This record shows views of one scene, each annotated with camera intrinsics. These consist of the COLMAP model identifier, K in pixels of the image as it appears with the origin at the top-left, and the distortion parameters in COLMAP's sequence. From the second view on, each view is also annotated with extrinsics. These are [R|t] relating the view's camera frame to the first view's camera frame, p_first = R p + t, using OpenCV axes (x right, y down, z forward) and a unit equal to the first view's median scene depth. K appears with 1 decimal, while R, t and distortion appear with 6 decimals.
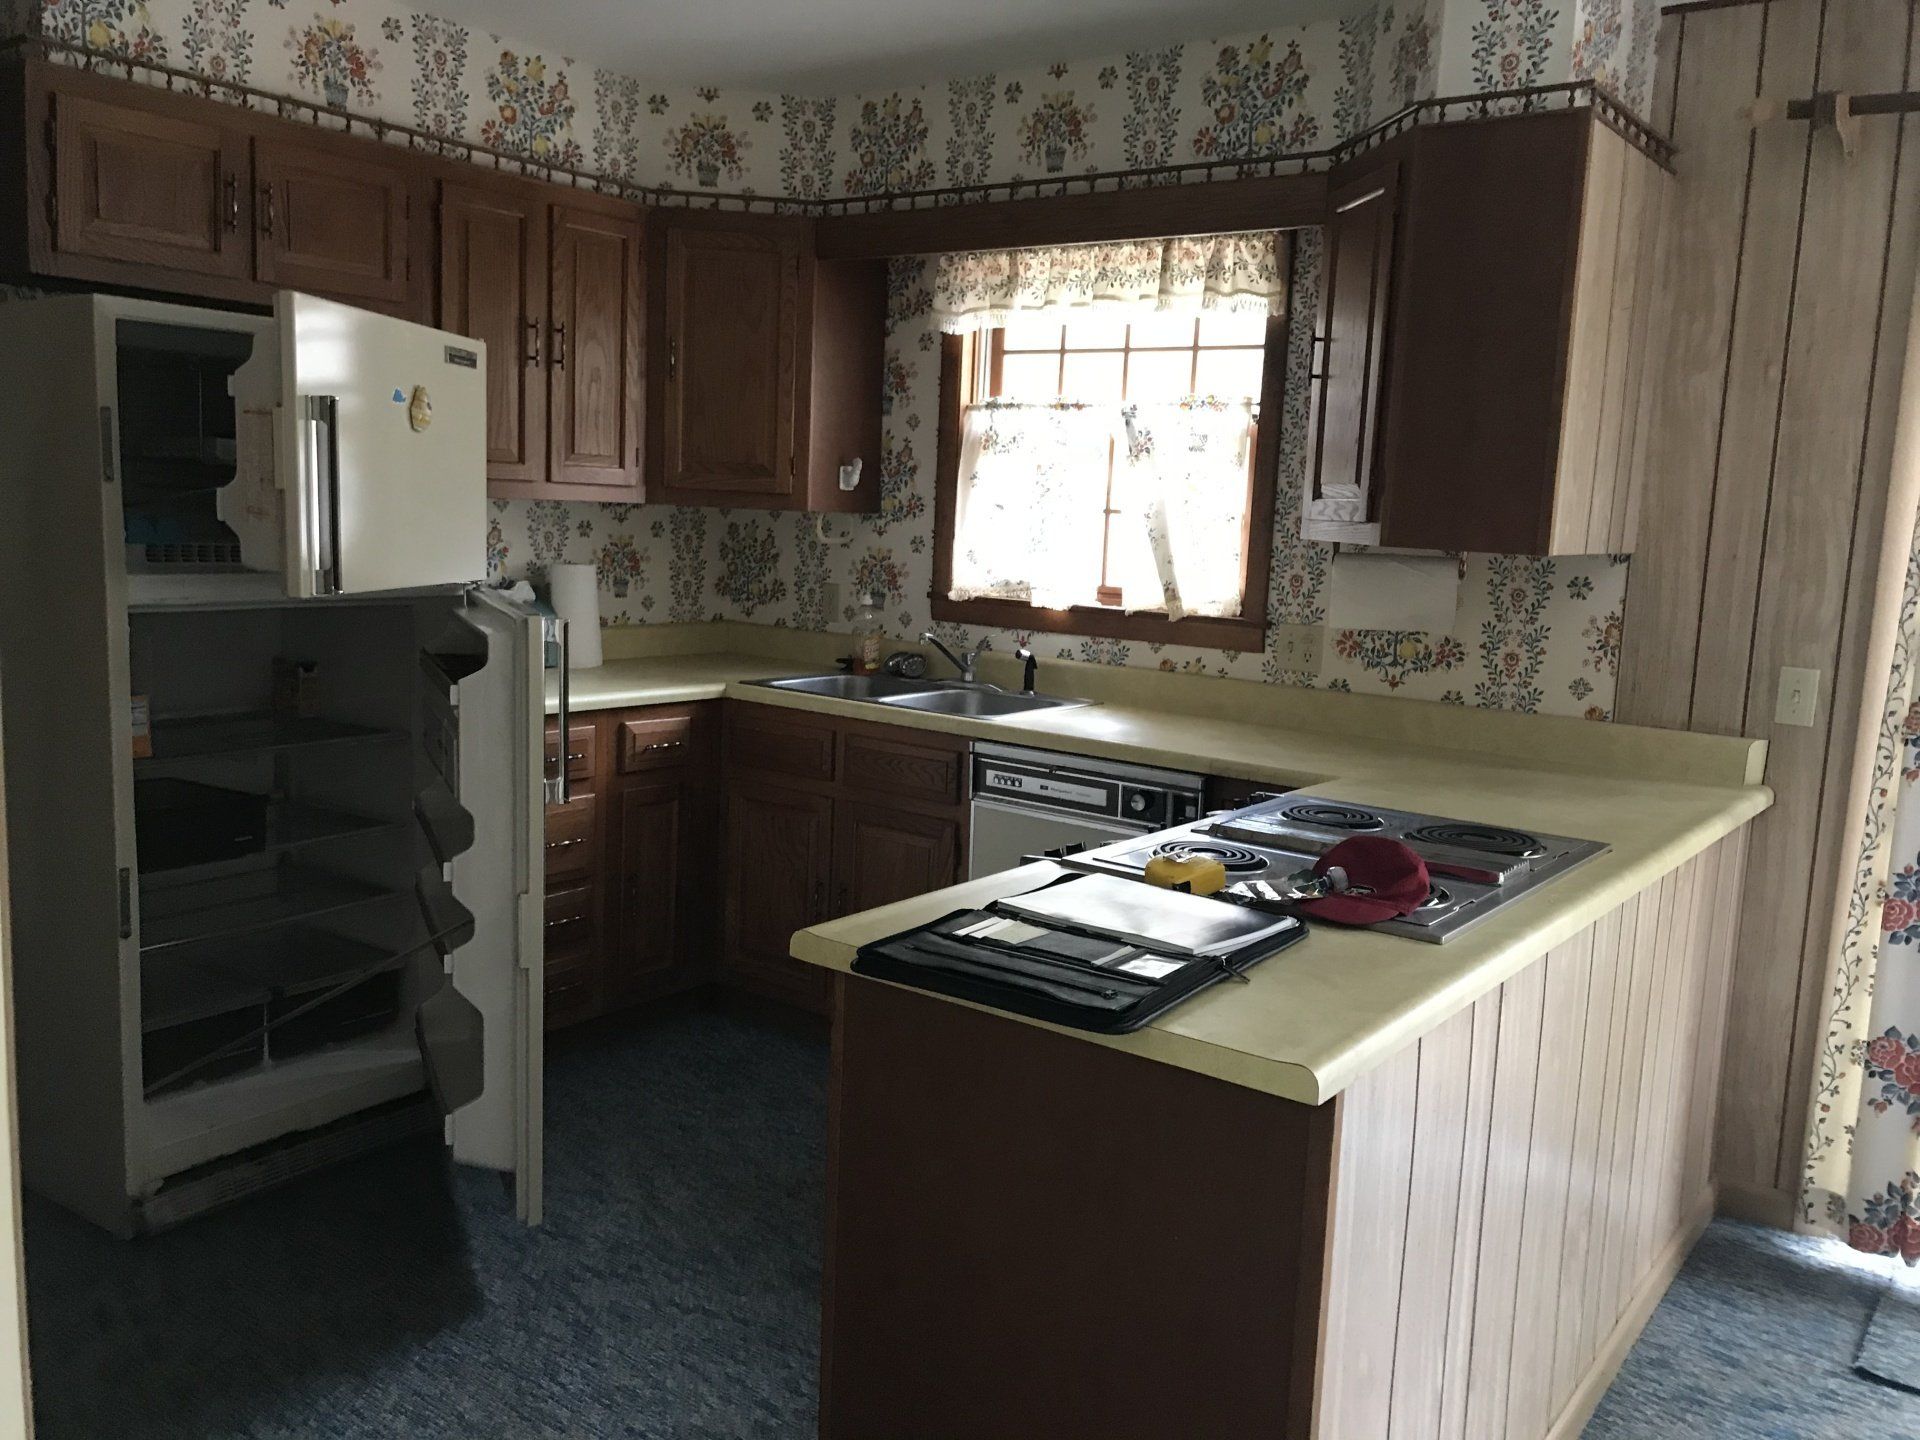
lens RADIAL K [[1572.7, 0, 970.4], [0, 1572.7, 710.0], [0, 0, 1]] dist [0.016819, 0.008346]
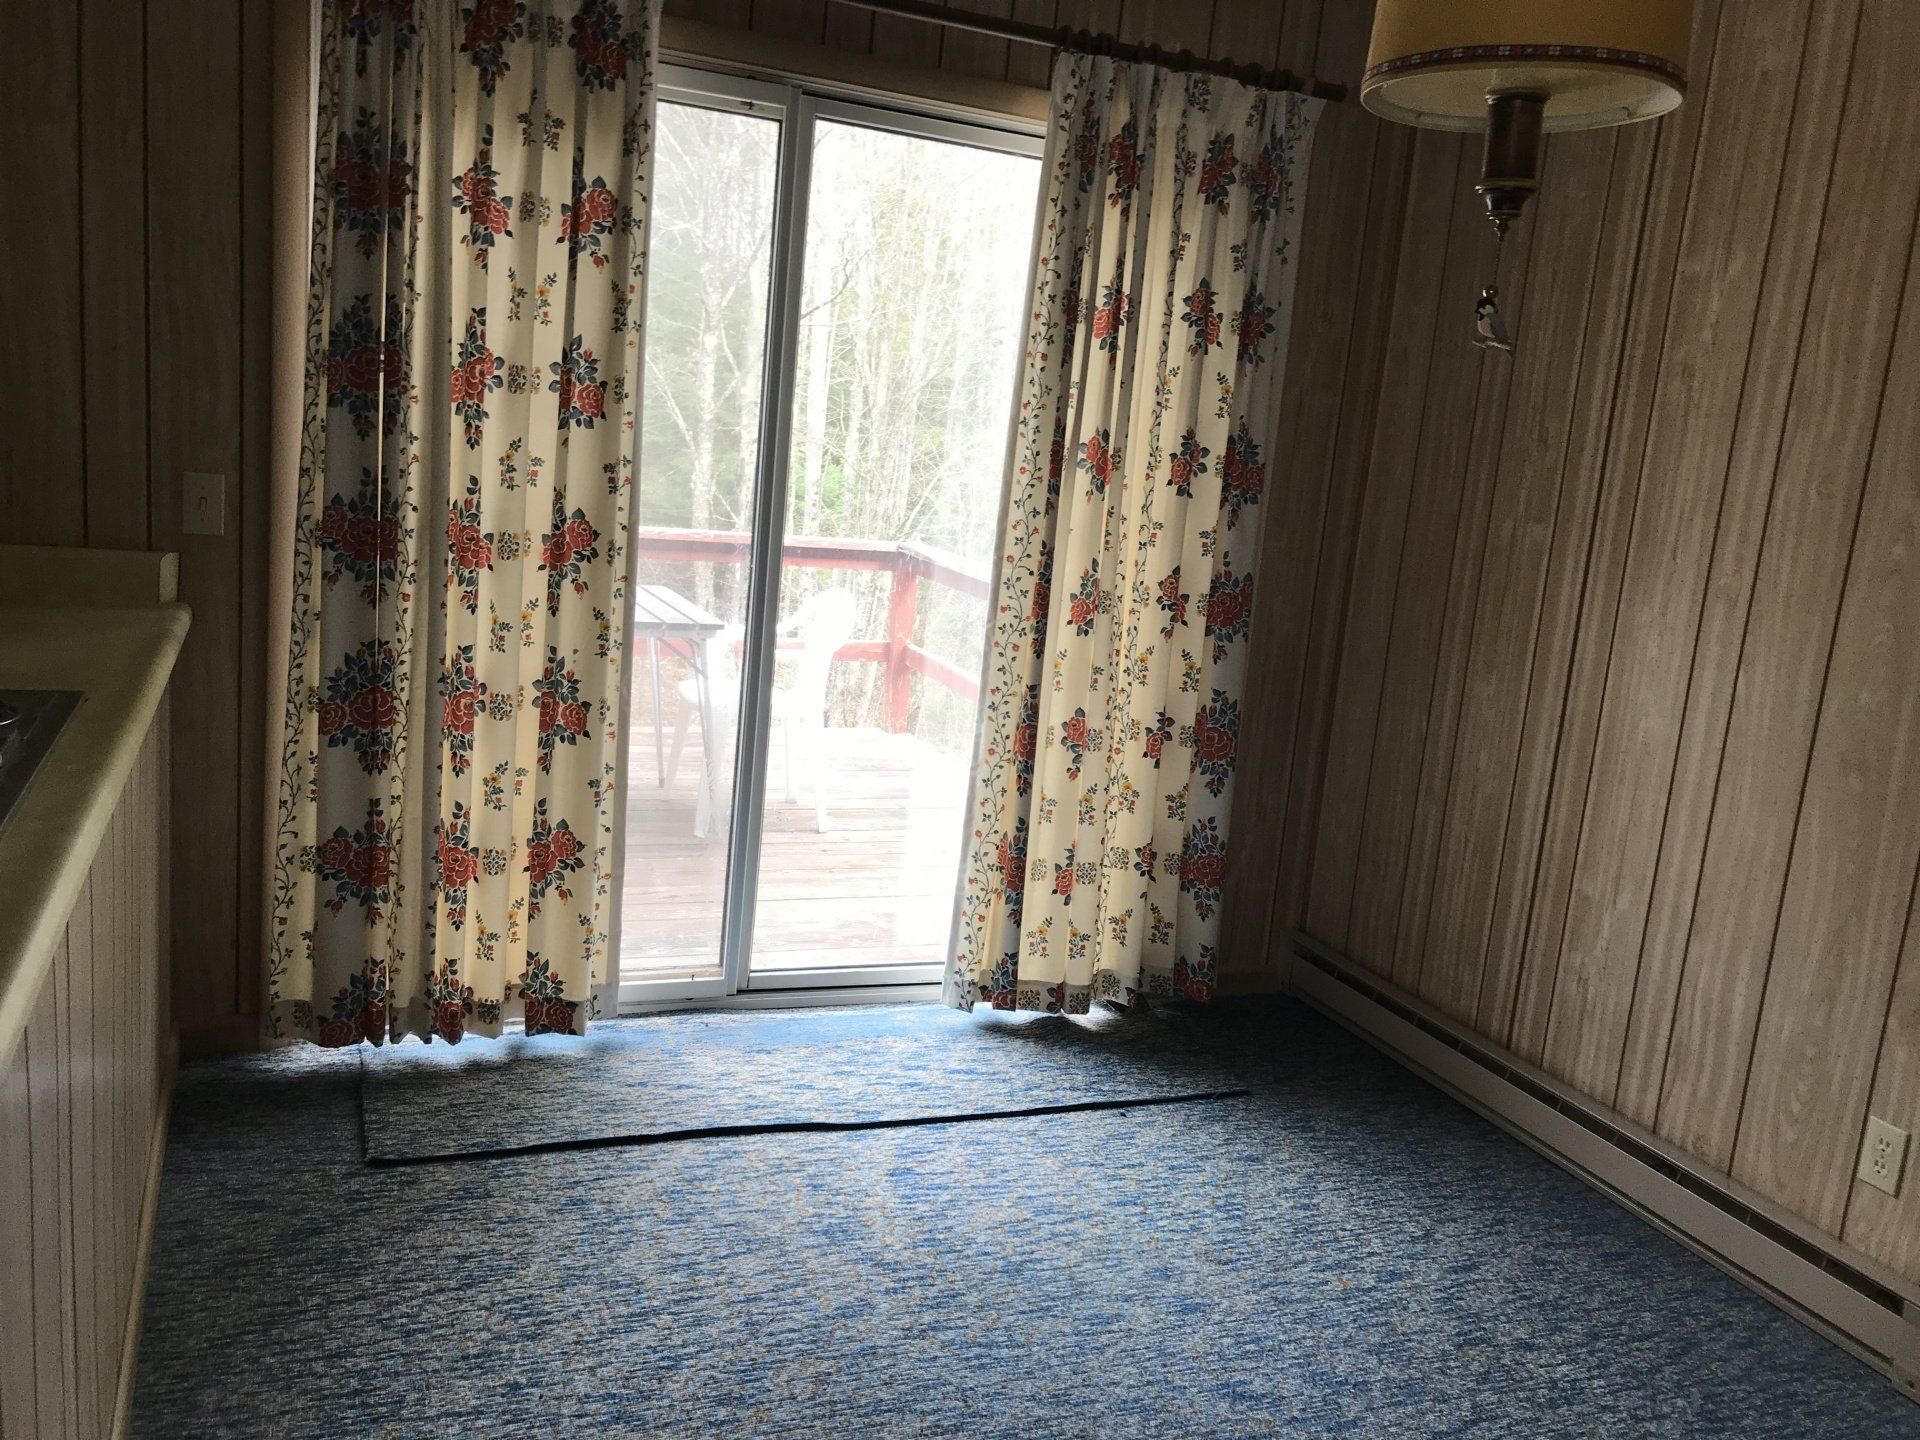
lens RADIAL K [[1572.7, 0, 970.4], [0, 1572.7, 710.0], [0, 0, 1]] dist [0.016819, 0.008346]
pose [[0.519482, -0.150819, 0.841066, -0.048676], [0.041402, 0.987587, 0.151521, -0.011337], [-0.853478, -0.043891, 0.519278, 0.126890]]
